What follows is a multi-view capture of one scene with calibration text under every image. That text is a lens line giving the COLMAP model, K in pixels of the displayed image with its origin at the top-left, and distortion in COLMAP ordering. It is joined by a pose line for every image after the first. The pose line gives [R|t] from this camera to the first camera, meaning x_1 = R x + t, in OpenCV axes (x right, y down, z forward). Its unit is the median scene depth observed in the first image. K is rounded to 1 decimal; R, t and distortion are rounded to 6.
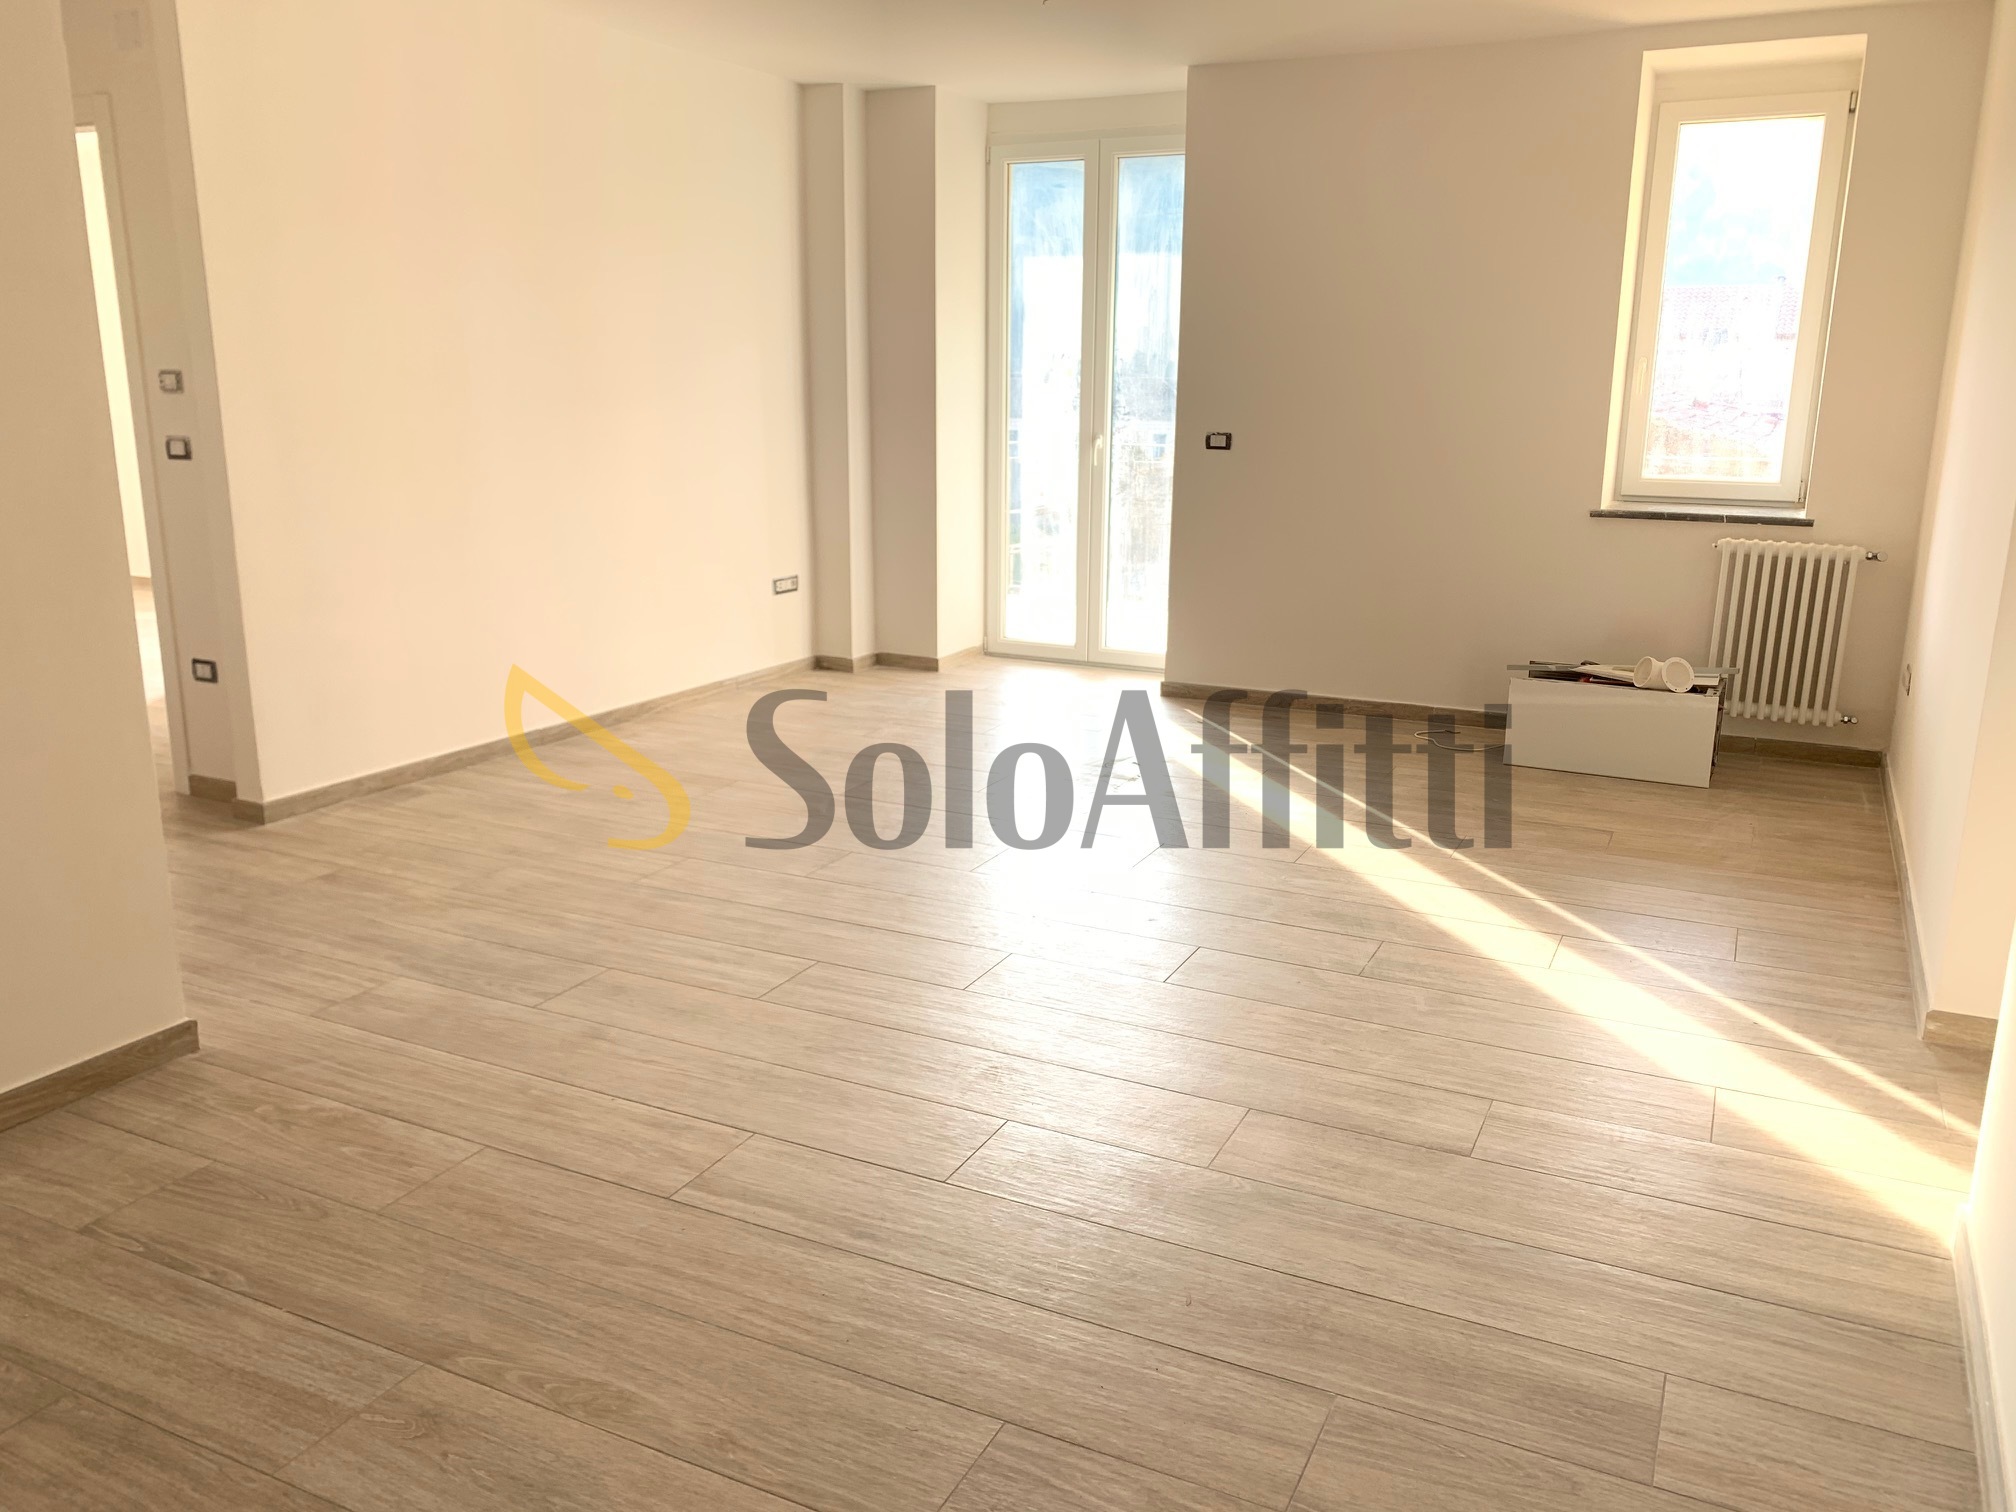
lens RADIAL K [[1570.4, 0, 1008.0], [0, 1570.4, 756.0], [0, 0, 1]] dist [0.042163, -0.036898]
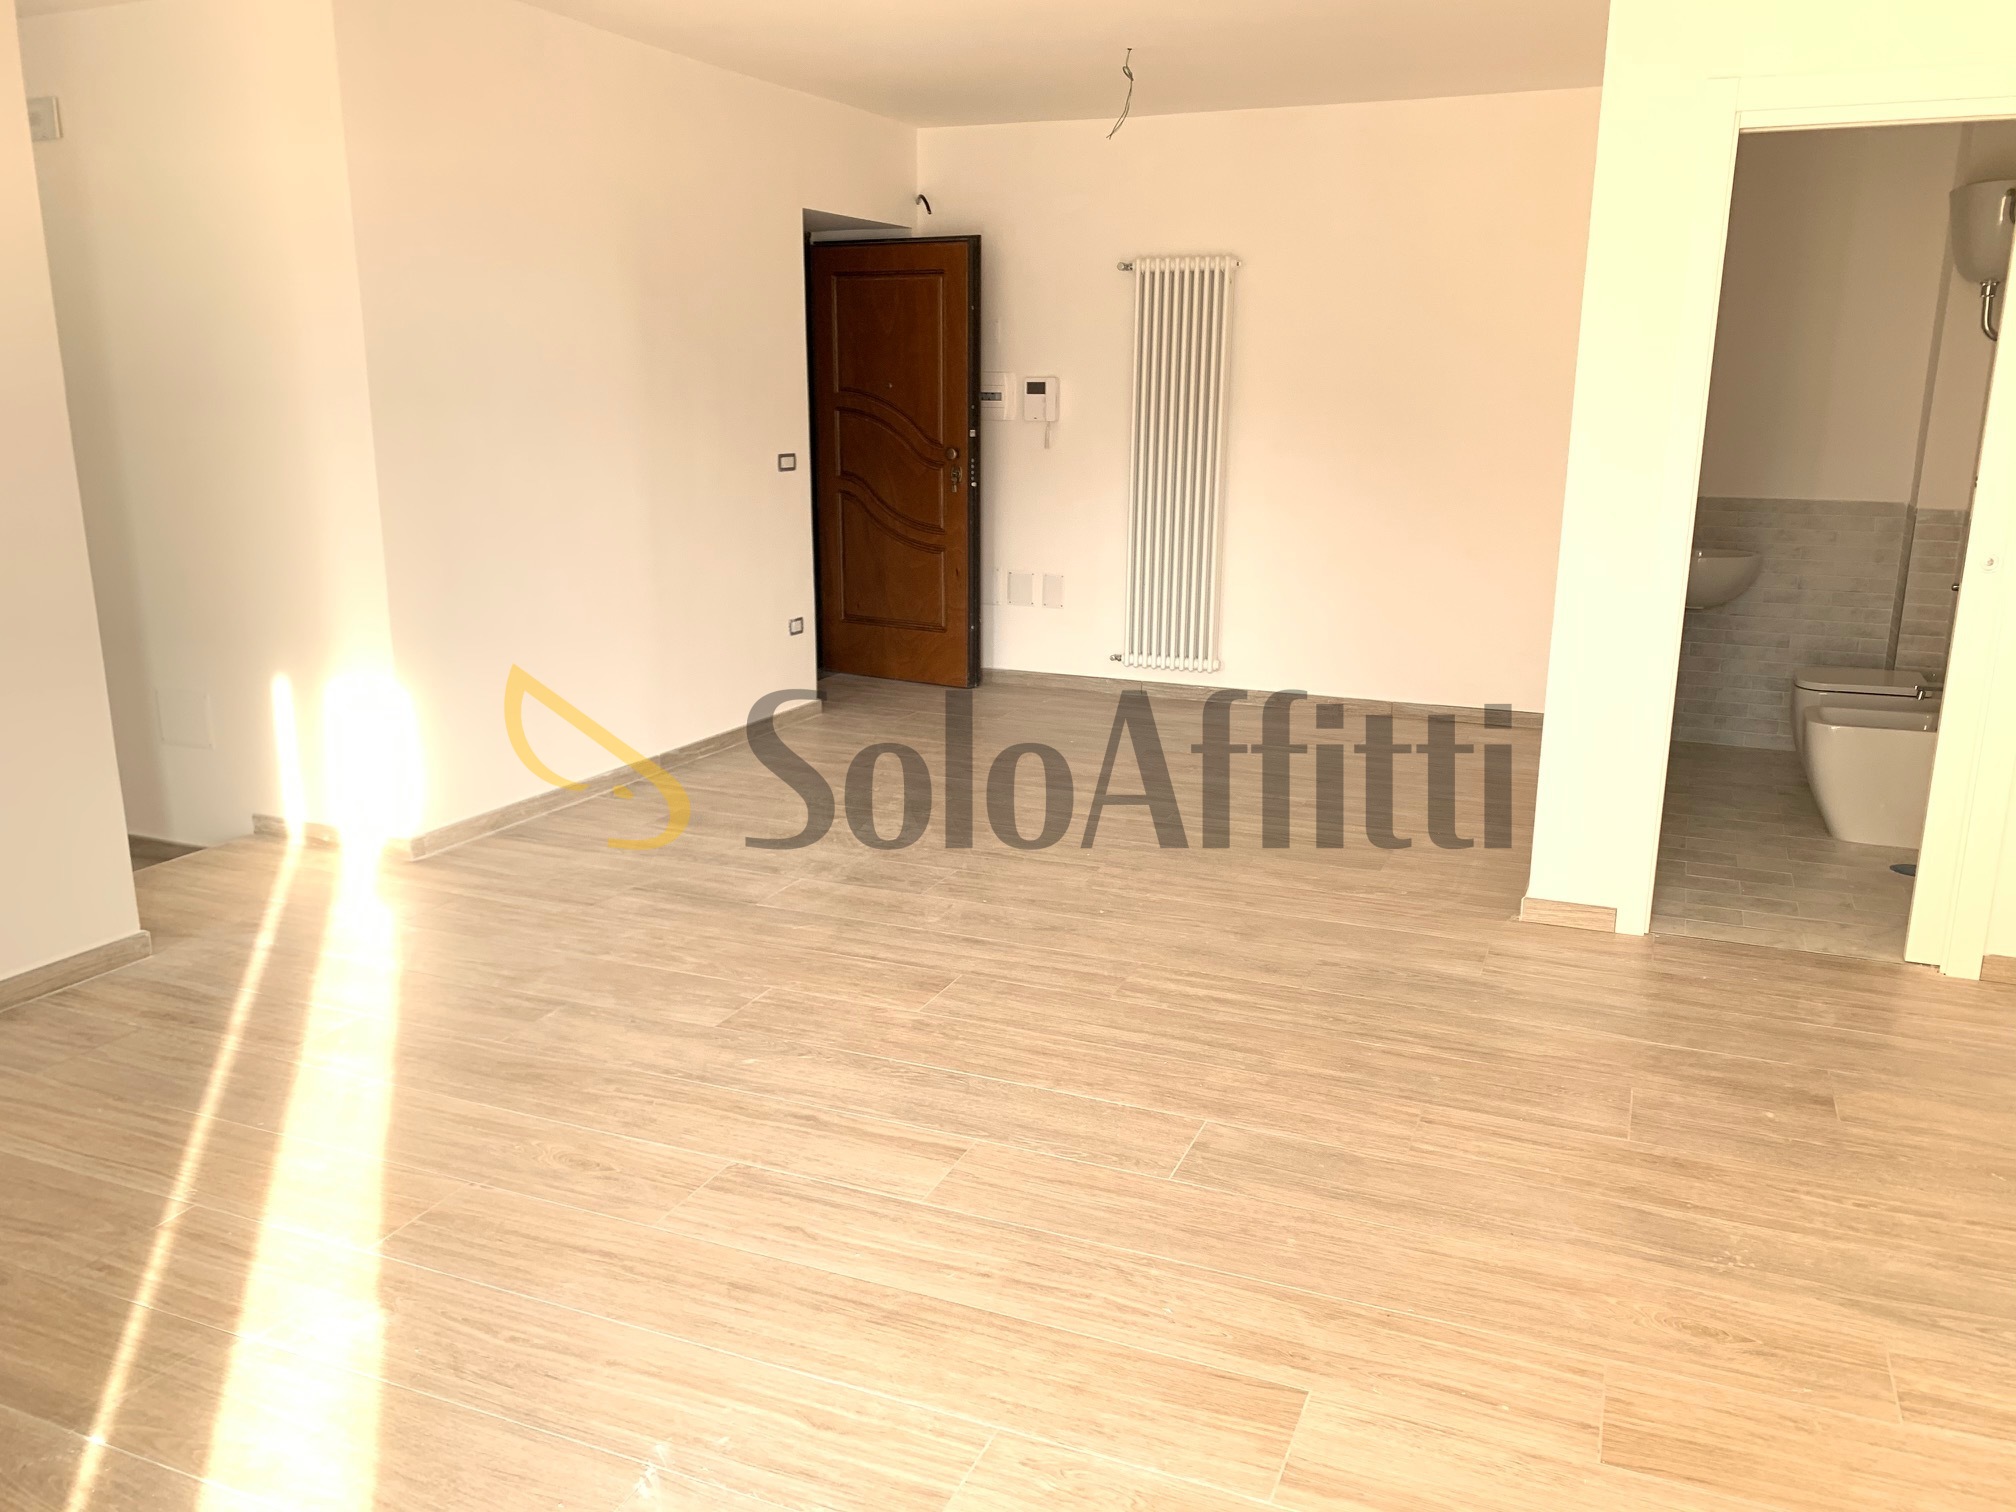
lens RADIAL K [[1570.4, 0, 1008.0], [0, 1570.4, 756.0], [0, 0, 1]] dist [0.042163, -0.036898]
pose [[-0.998298, -0.001388, -0.058299, 0.003141], [-0.027692, 0.891095, 0.452971, -0.465439], [0.051321, 0.453814, -0.889617, 1.828807]]
